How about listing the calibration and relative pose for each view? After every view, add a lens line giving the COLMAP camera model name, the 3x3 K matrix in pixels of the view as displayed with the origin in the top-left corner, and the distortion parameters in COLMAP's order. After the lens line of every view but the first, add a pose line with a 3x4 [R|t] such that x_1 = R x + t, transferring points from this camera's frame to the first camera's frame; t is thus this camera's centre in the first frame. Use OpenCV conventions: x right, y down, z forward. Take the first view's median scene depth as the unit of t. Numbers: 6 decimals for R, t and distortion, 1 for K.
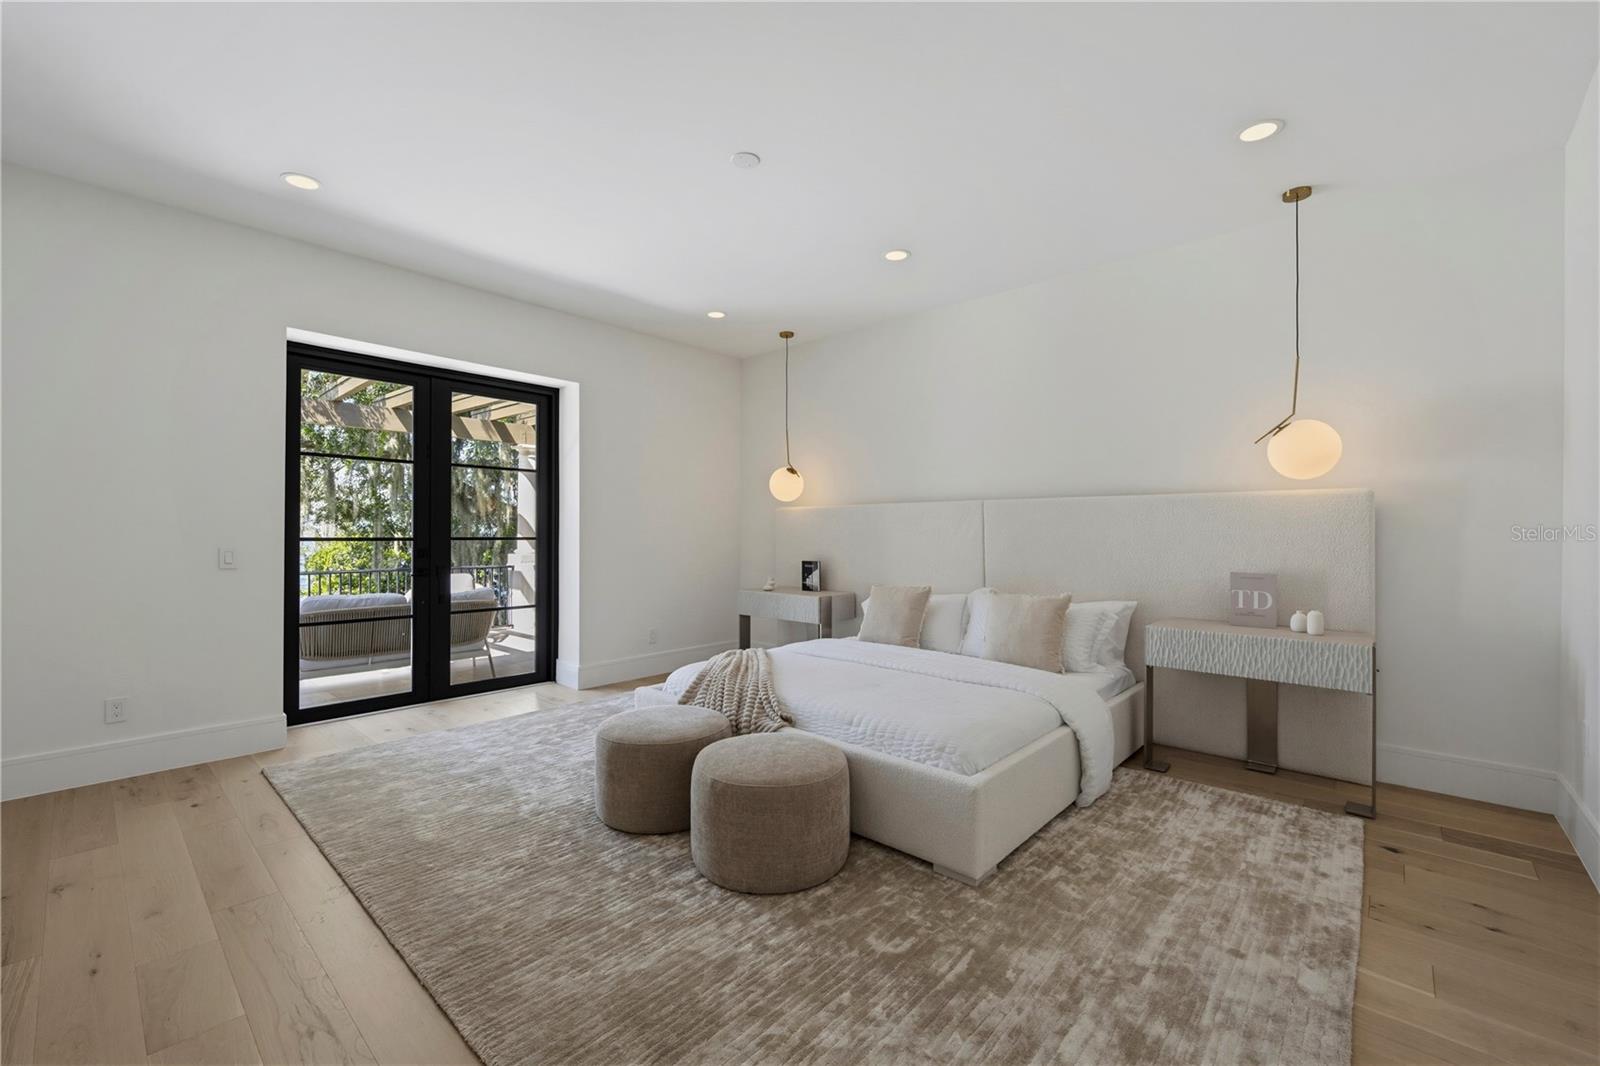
lens RADIAL K [[670.8, 0, 800.0], [0, 670.8, 533.0], [0, 0, 1]] dist [-0.000066, -0.000012]
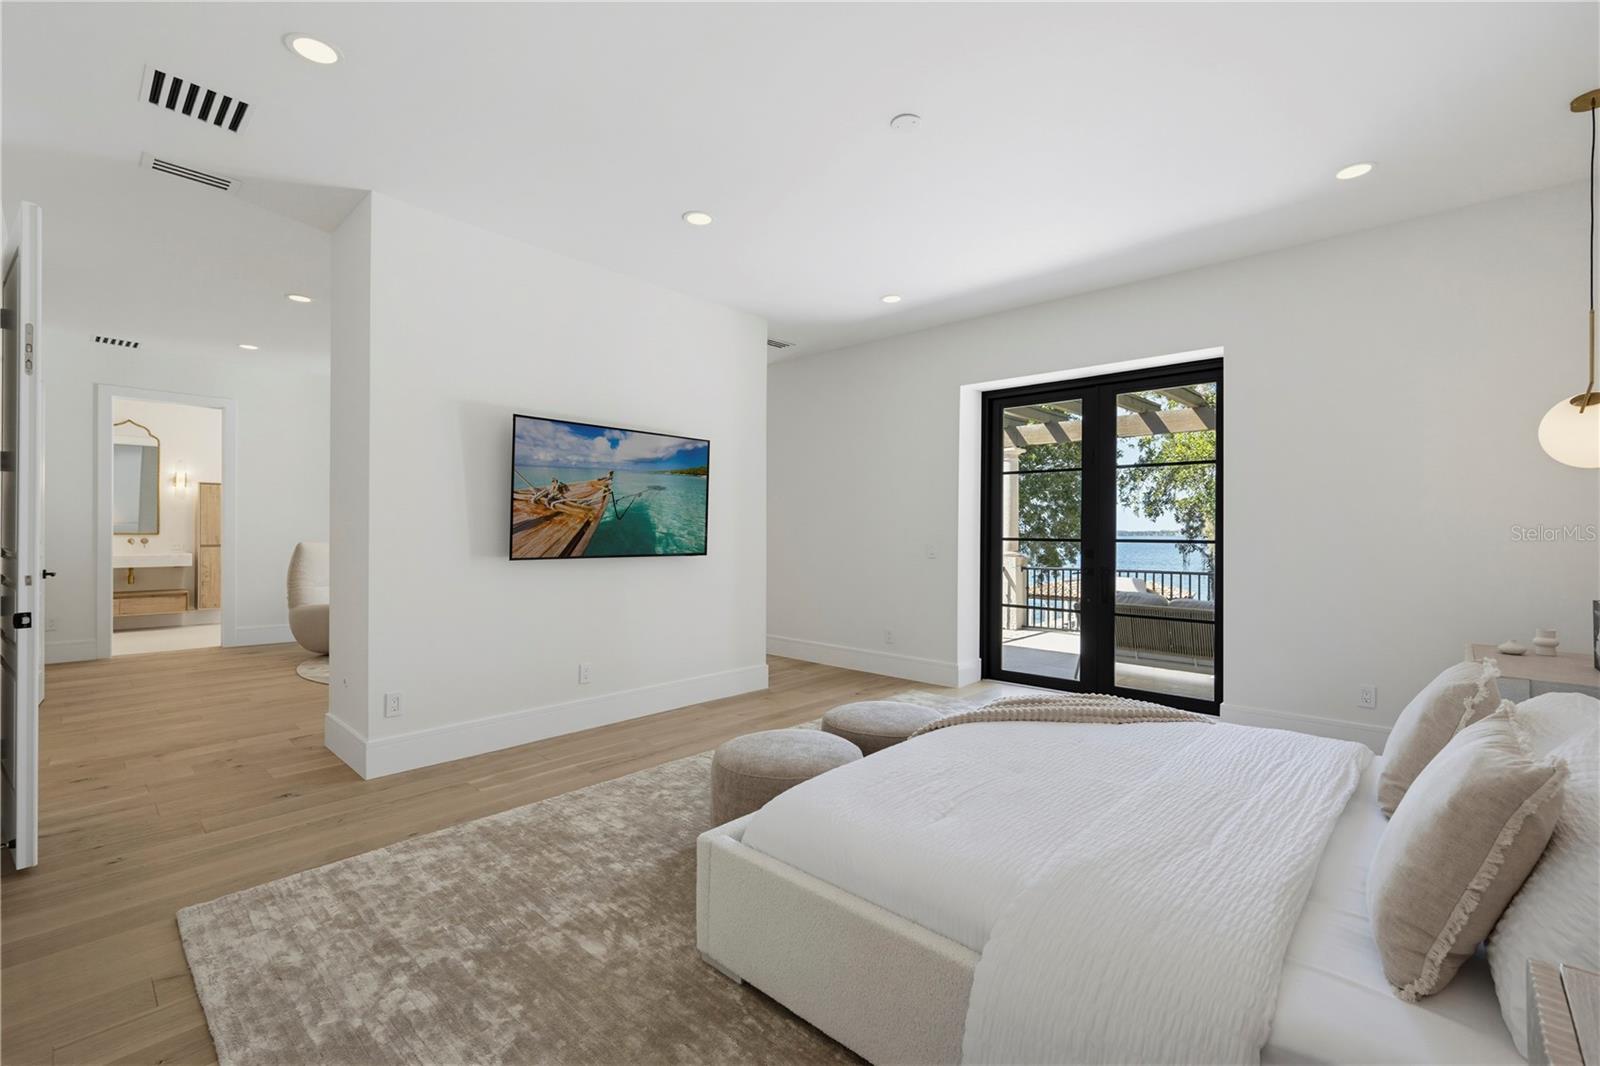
lens RADIAL K [[680.9, 0, 800.0], [0, 680.9, 533.0], [0, 0, 1]] dist [-0.000293, -0.000024]
pose [[-0.006483, -0.002760, -0.999975, 0.504268], [-0.003991, 0.999988, -0.002734, 0.001575], [0.999971, 0.003973, -0.006494, 0.532458]]
